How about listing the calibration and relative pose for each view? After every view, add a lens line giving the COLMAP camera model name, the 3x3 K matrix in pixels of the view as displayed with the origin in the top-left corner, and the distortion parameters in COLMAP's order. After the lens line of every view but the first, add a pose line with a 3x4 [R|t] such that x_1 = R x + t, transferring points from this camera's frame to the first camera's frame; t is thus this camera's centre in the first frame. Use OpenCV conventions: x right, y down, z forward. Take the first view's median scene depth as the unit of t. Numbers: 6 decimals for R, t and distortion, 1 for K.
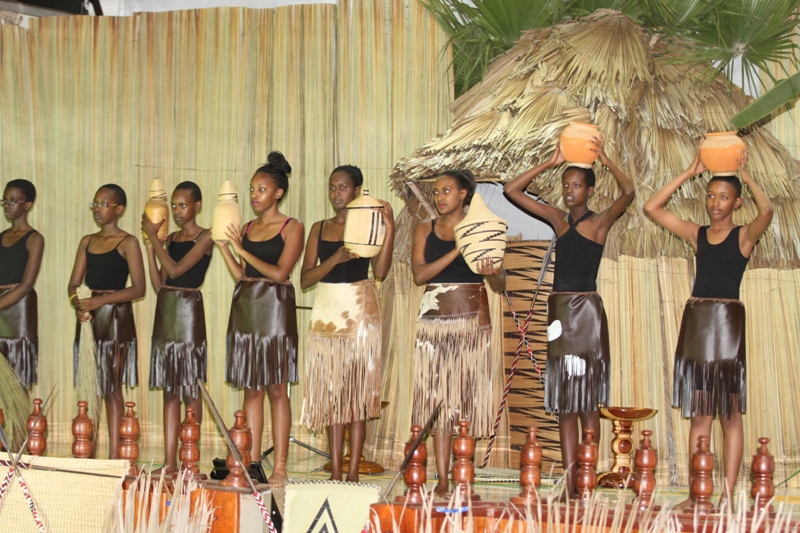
lens RADIAL K [[2621.4, 0, 400.0], [0, 2621.4, 266.5], [0, 0, 1]] dist [-0.218762, -1.245802]
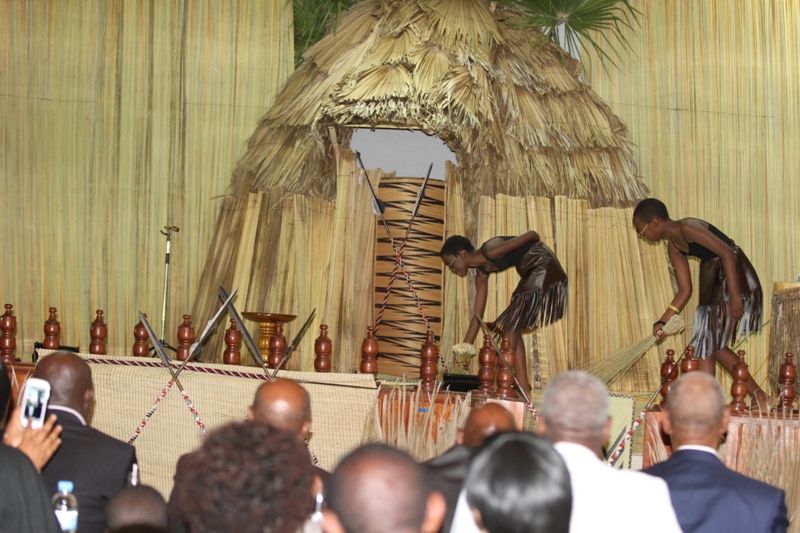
lens RADIAL K [[2621.4, 0, 400.0], [0, 2621.4, 266.5], [0, 0, 1]] dist [-0.218762, -1.245802]
pose [[0.953180, 0.016364, 0.301961, -0.303636], [-0.029510, 0.998803, 0.039022, -0.015814], [-0.300961, -0.046106, 0.952521, -0.108380]]
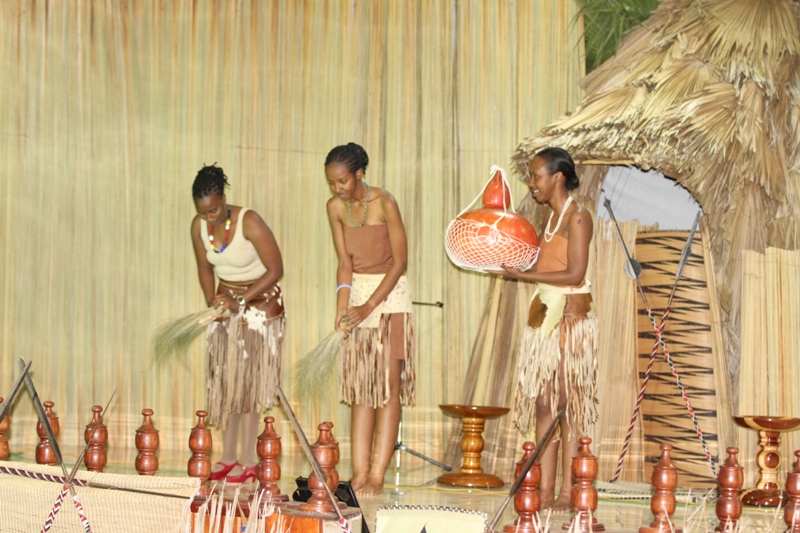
lens RADIAL K [[2667.6, 0, 400.0], [0, 2667.6, 266.5], [0, 0, 1]] dist [-0.252891, 0.126232]
pose [[0.998633, 0.005821, -0.051949, 0.005279], [-0.005727, 0.999982, 0.001972, 0.001234], [0.051960, -0.001672, 0.998648, 0.080181]]
